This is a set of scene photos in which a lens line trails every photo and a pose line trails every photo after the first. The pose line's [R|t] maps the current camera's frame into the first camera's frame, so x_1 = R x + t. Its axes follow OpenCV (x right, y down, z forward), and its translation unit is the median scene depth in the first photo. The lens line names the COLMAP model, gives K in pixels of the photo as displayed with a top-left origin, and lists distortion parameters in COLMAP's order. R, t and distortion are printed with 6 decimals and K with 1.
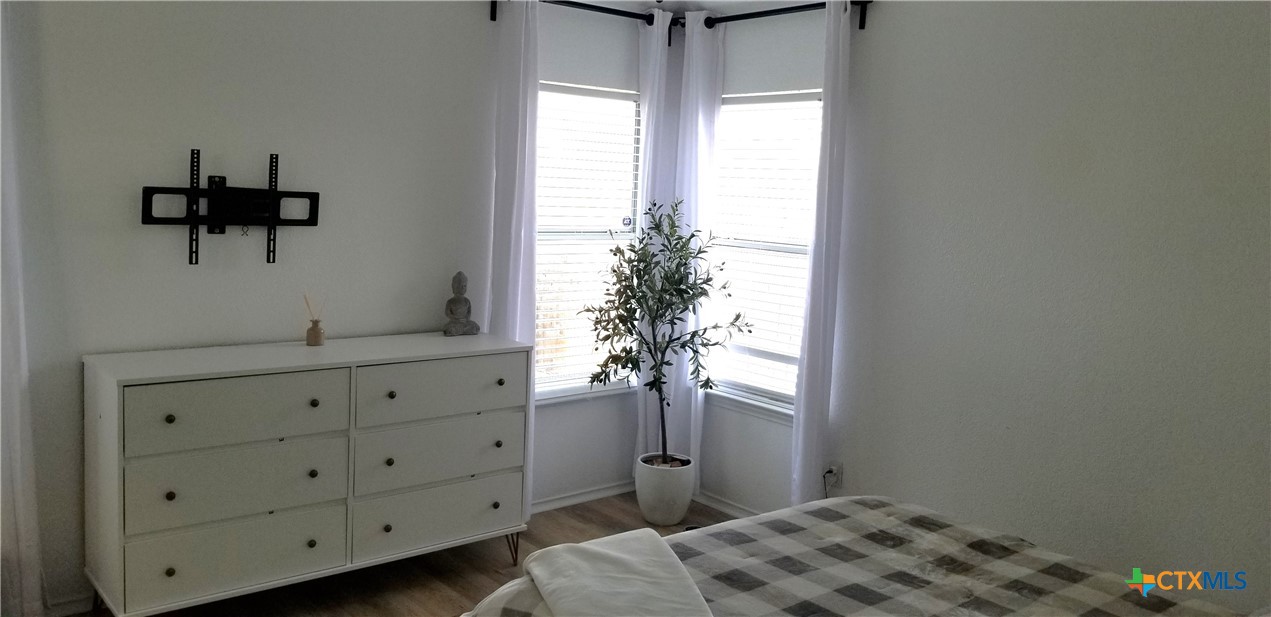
lens RADIAL K [[1022.2, 0, 635.5], [0, 1022.2, 308.5], [0, 0, 1]] dist [-0.000271, -0.000645]
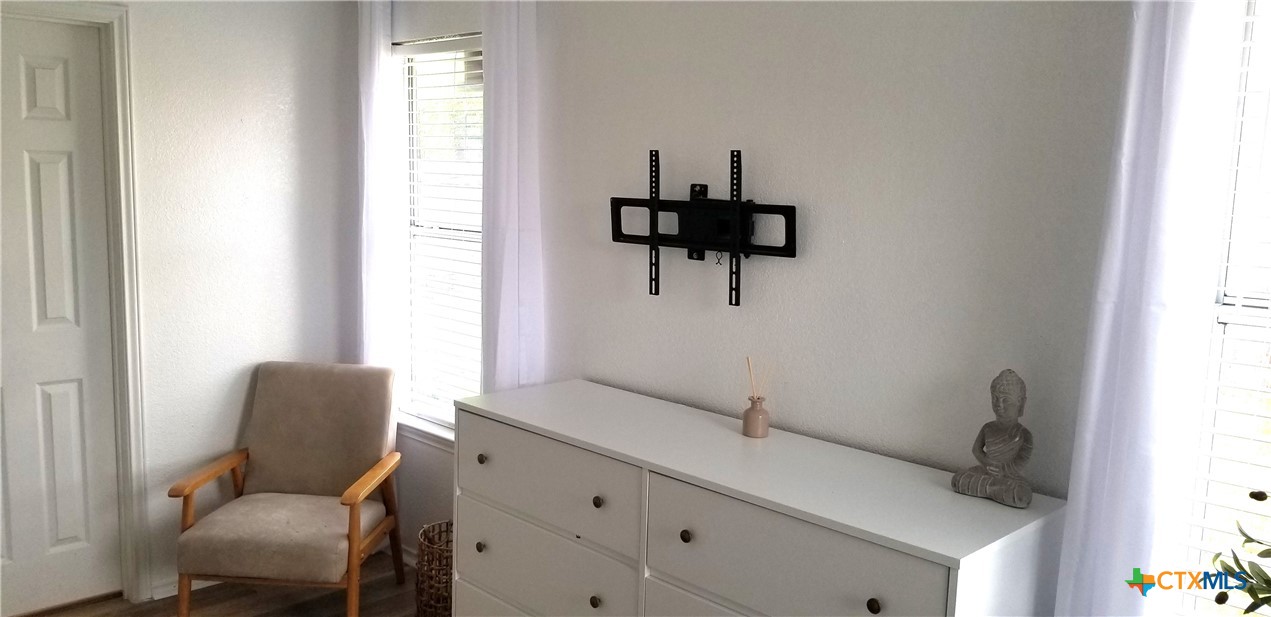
lens RADIAL K [[1022.2, 0, 635.5], [0, 1022.2, 308.5], [0, 0, 1]] dist [-0.000271, -0.000645]
pose [[0.023905, 0.085493, -0.996052, 0.347014], [-0.136495, 0.987286, 0.081464, -0.092475], [0.990352, 0.134009, 0.035271, 0.926700]]
